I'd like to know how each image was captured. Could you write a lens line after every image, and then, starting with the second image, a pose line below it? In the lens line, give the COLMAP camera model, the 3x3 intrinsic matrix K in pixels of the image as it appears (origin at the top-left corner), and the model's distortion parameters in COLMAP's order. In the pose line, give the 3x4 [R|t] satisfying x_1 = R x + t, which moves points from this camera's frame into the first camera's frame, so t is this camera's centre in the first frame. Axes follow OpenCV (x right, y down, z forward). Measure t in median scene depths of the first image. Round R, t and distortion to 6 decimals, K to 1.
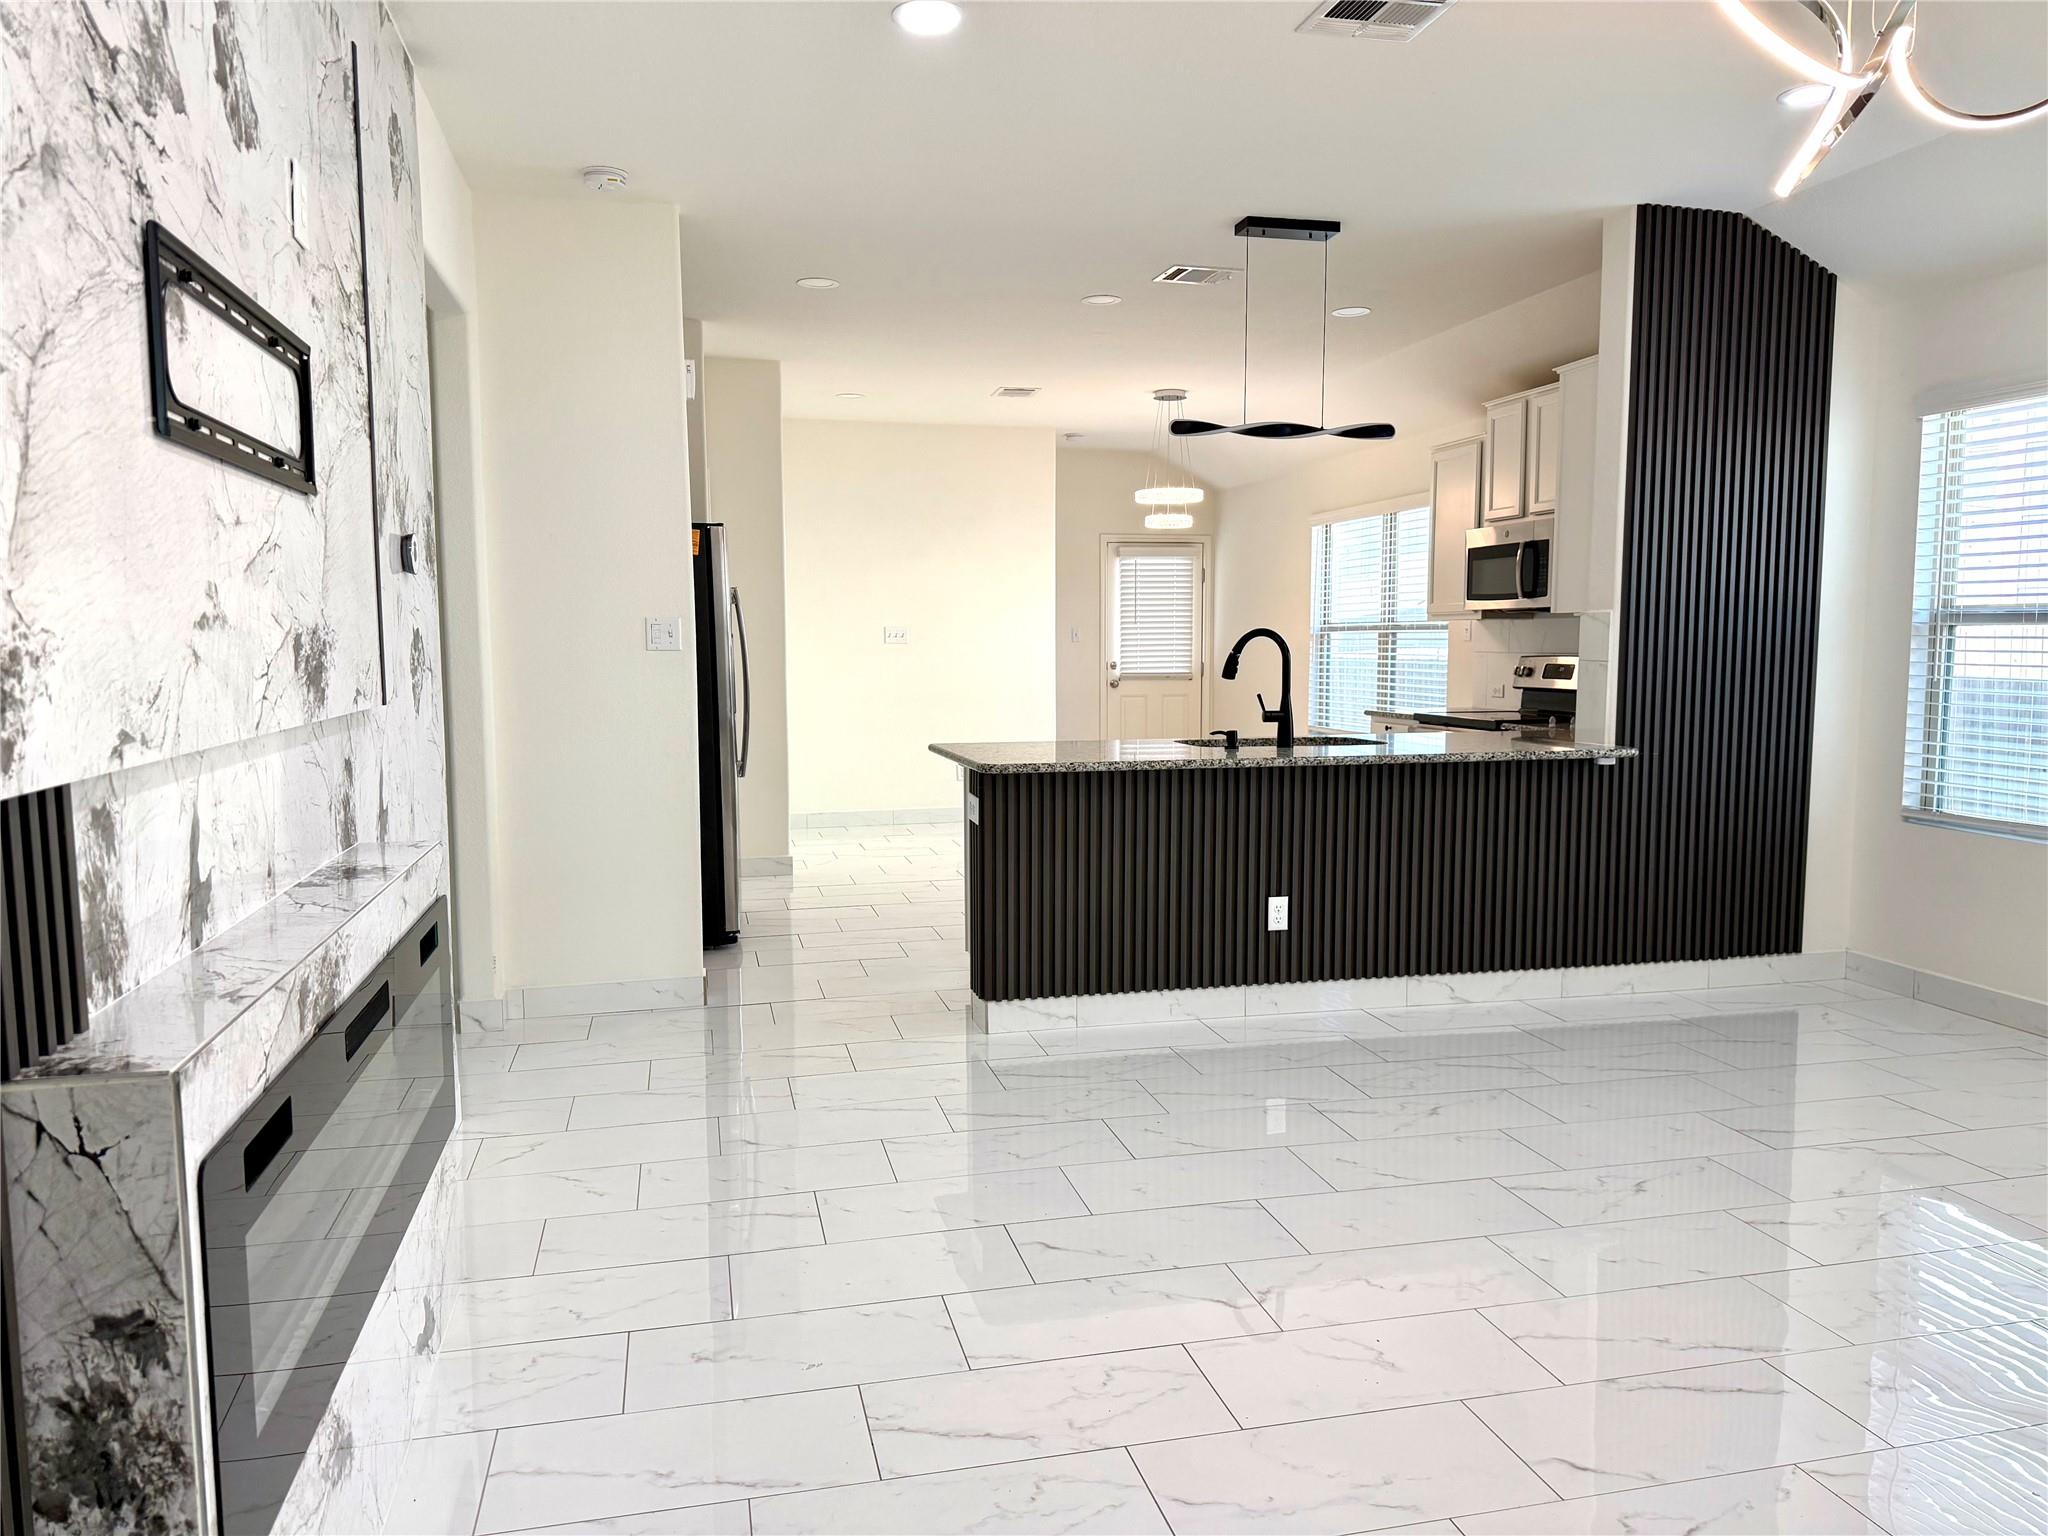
lens RADIAL K [[1433.5, 0, 1025.9], [0, 1433.5, 772.6], [0, 0, 1]] dist [0.181258, -0.304348]
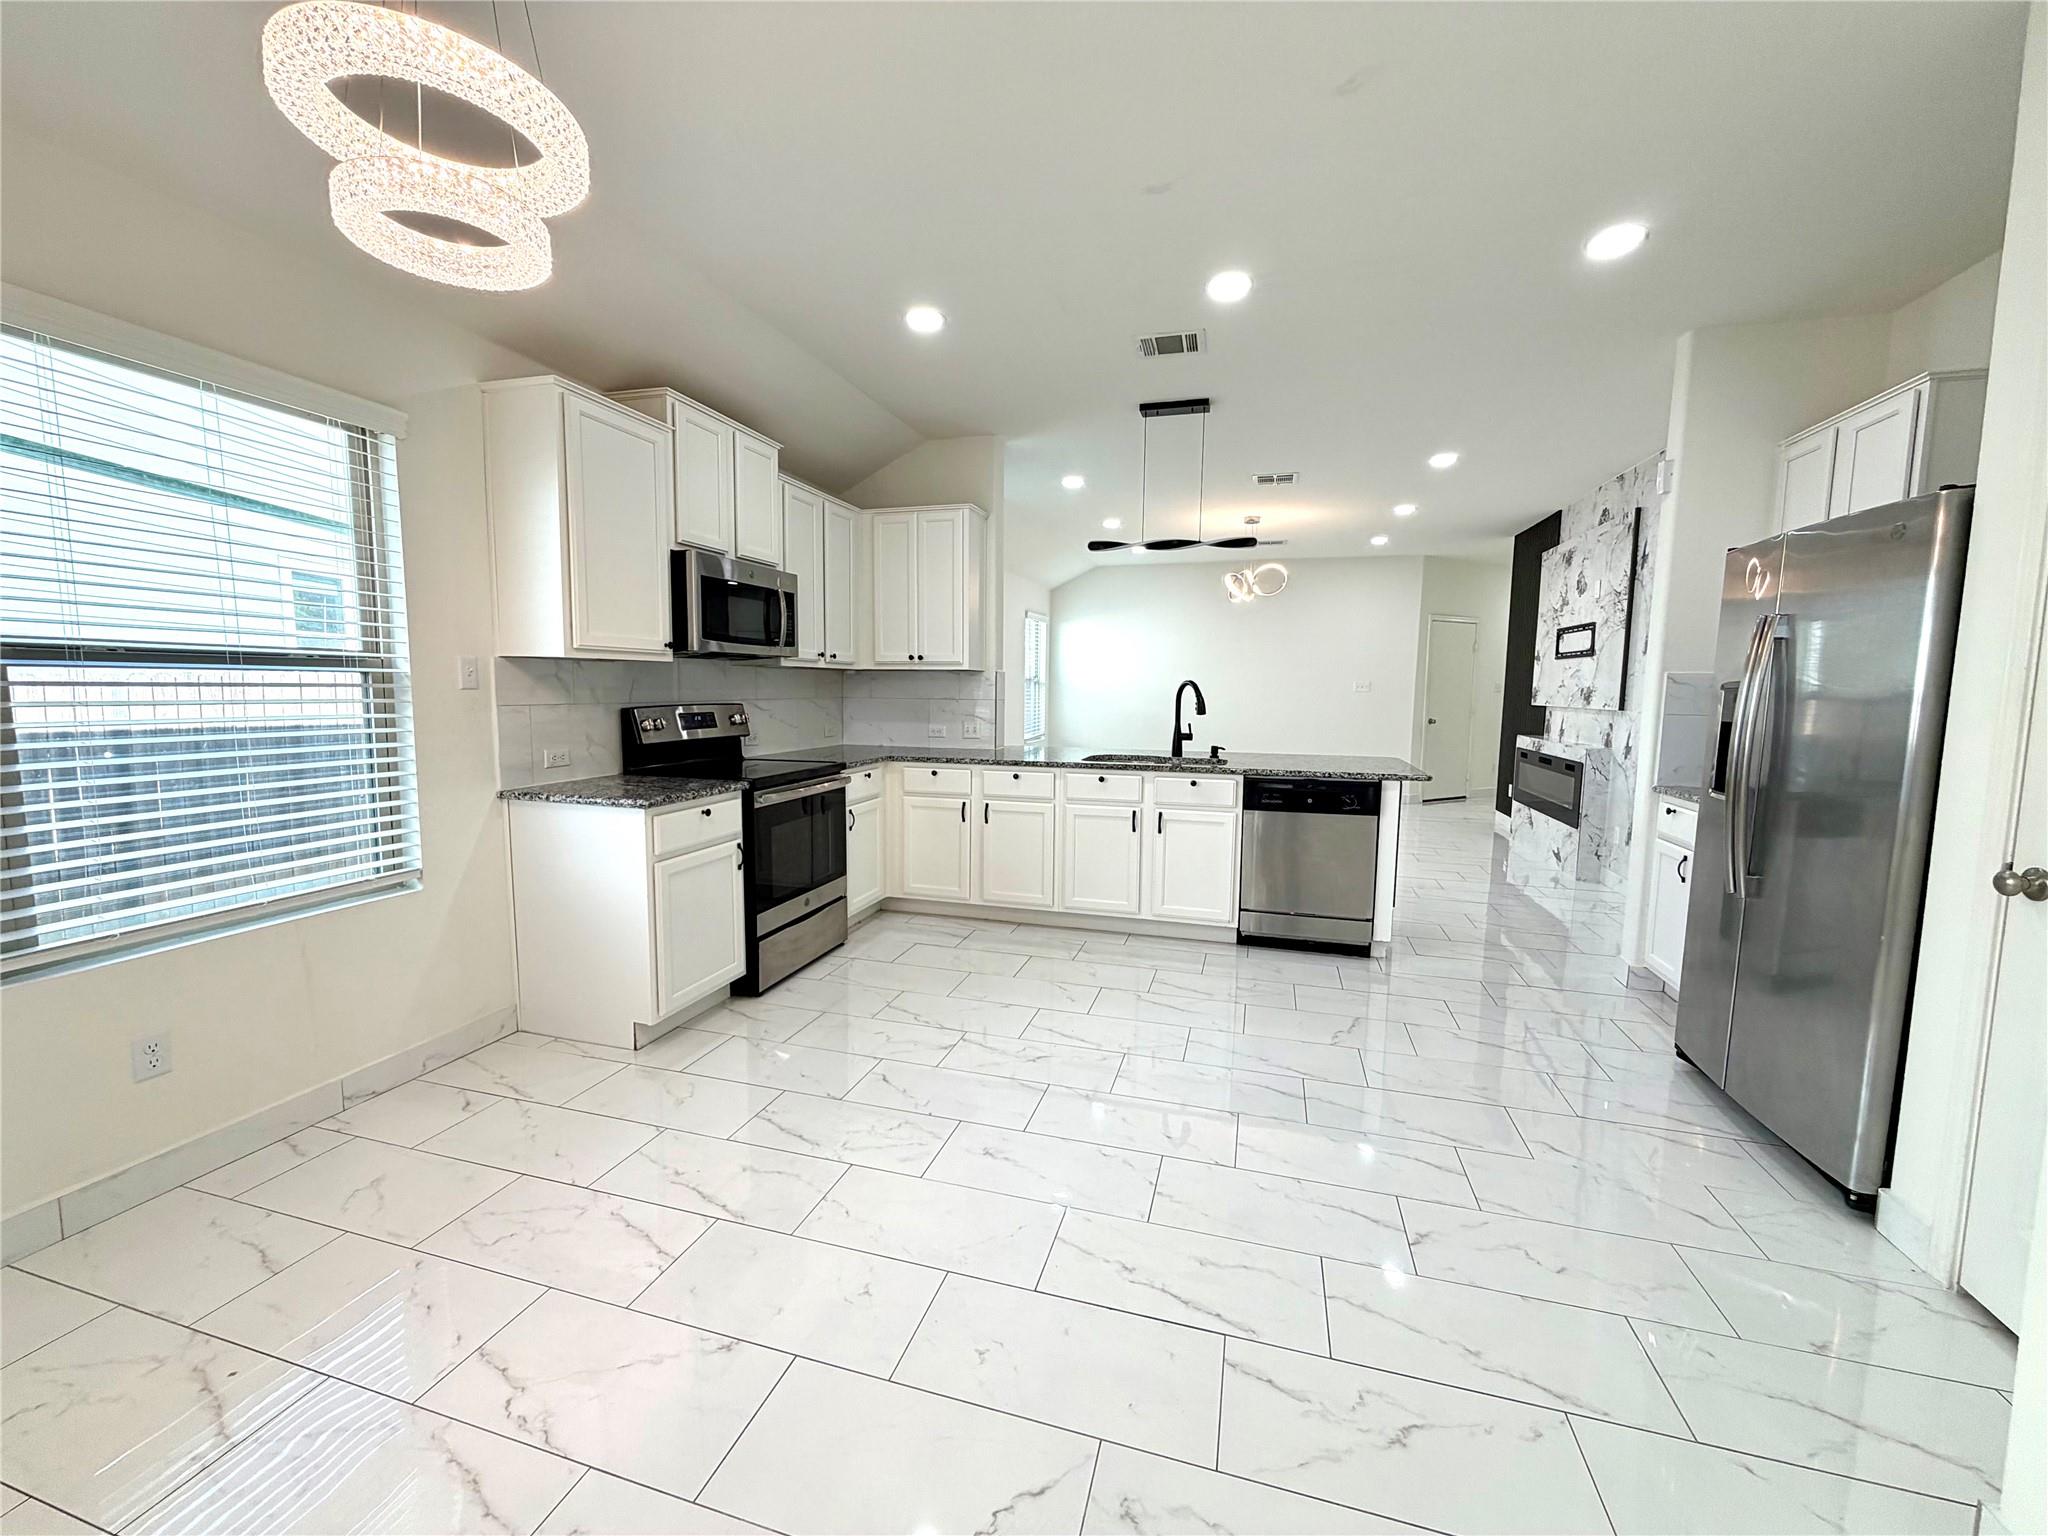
lens RADIAL K [[813.5, 0, 1024.0], [0, 813.5, 768.0], [0, 0, 1]] dist [-0.001591, -0.000095]
pose [[-0.865587, -0.056057, 0.497612, -0.109868], [0.040906, 0.982478, 0.181835, -0.163821], [-0.499085, 0.177749, -0.848127, 1.742203]]
